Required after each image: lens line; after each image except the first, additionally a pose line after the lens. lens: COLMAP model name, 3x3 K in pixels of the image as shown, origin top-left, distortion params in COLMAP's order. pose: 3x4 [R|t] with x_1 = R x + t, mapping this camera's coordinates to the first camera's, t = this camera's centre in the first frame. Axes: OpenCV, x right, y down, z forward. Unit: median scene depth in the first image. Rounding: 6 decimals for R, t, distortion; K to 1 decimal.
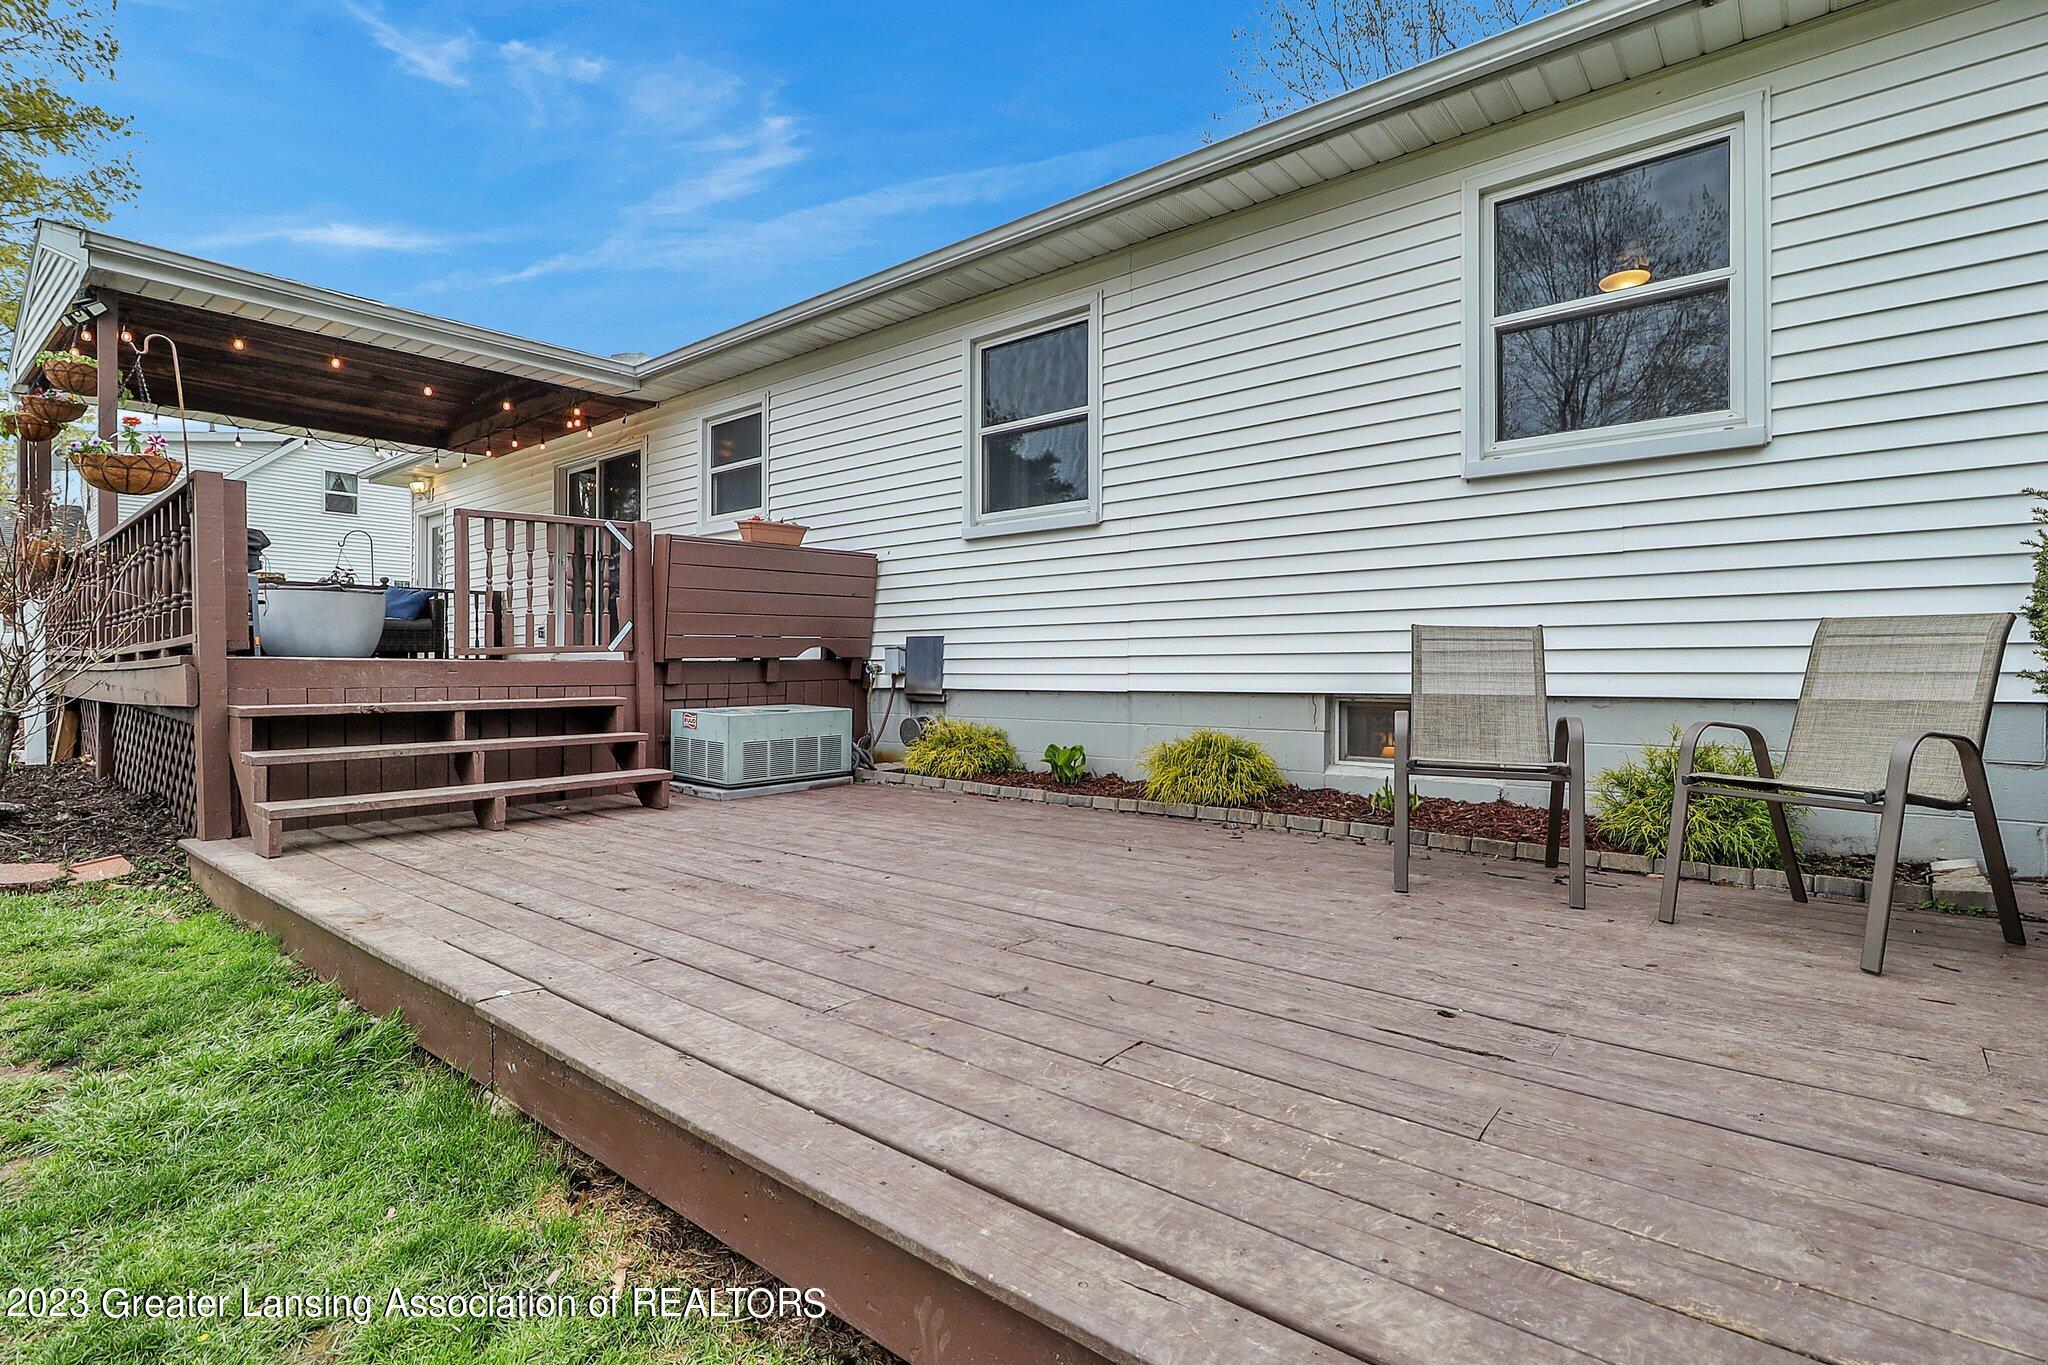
lens RADIAL K [[952.7, 0, 1040.5], [0, 952.7, 665.6], [0, 0, 1]] dist [0.013393, 0.000556]
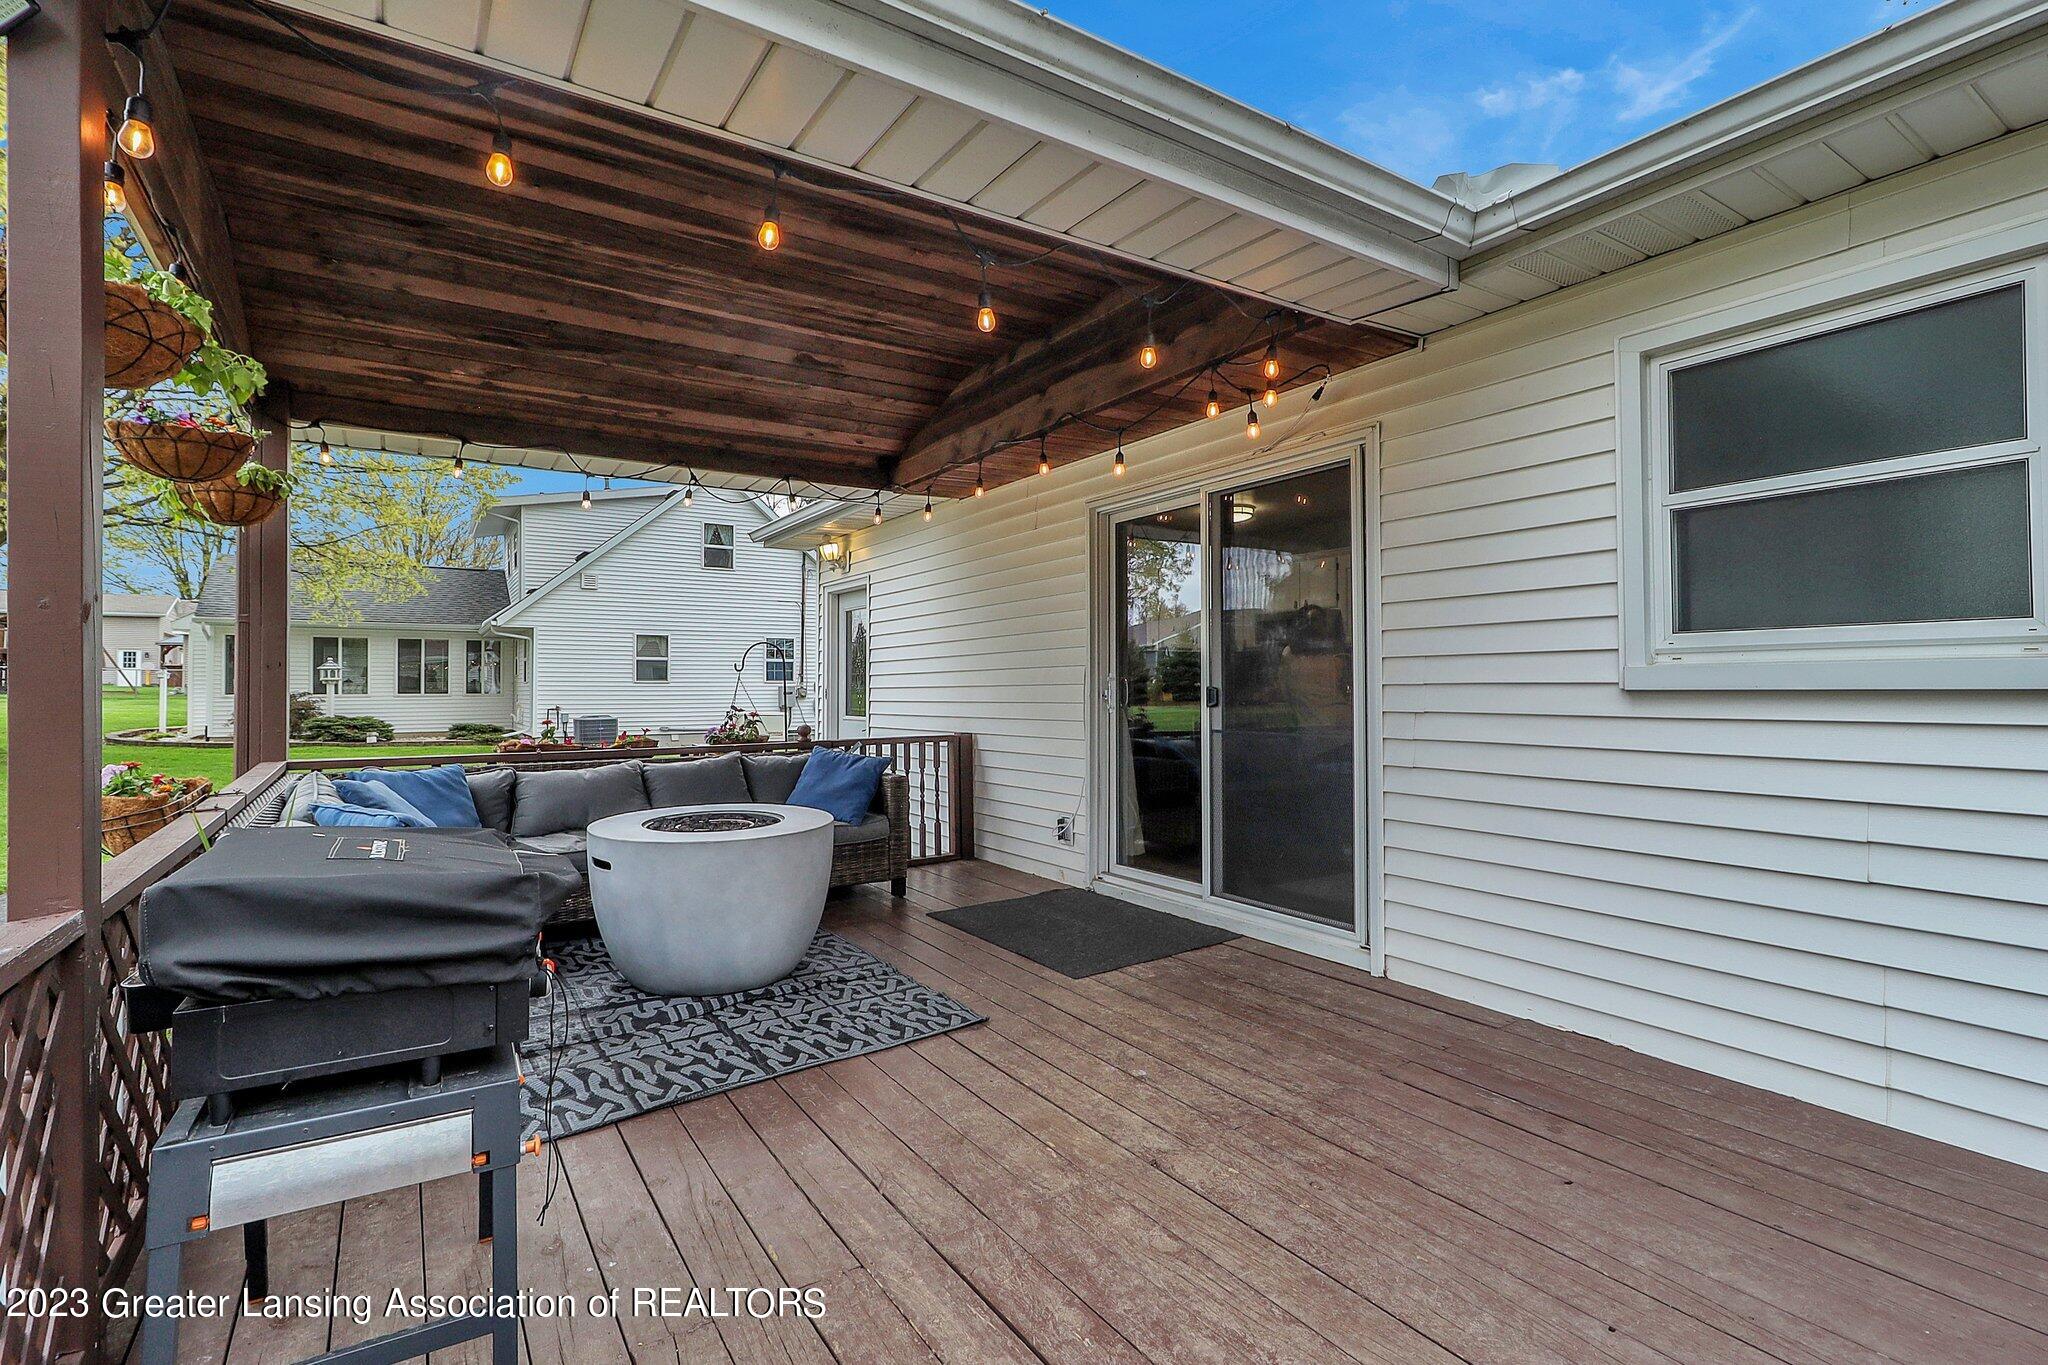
lens RADIAL K [[952.7, 0, 1014.7], [0, 952.7, 689.1], [0, 0, 1]] dist [0.013393, 0.000556]
pose [[0.948553, 0.003622, -0.316597, -0.402391], [-0.001339, 0.999972, 0.007428, -0.121144], [0.316615, -0.006622, 0.948531, 0.525179]]
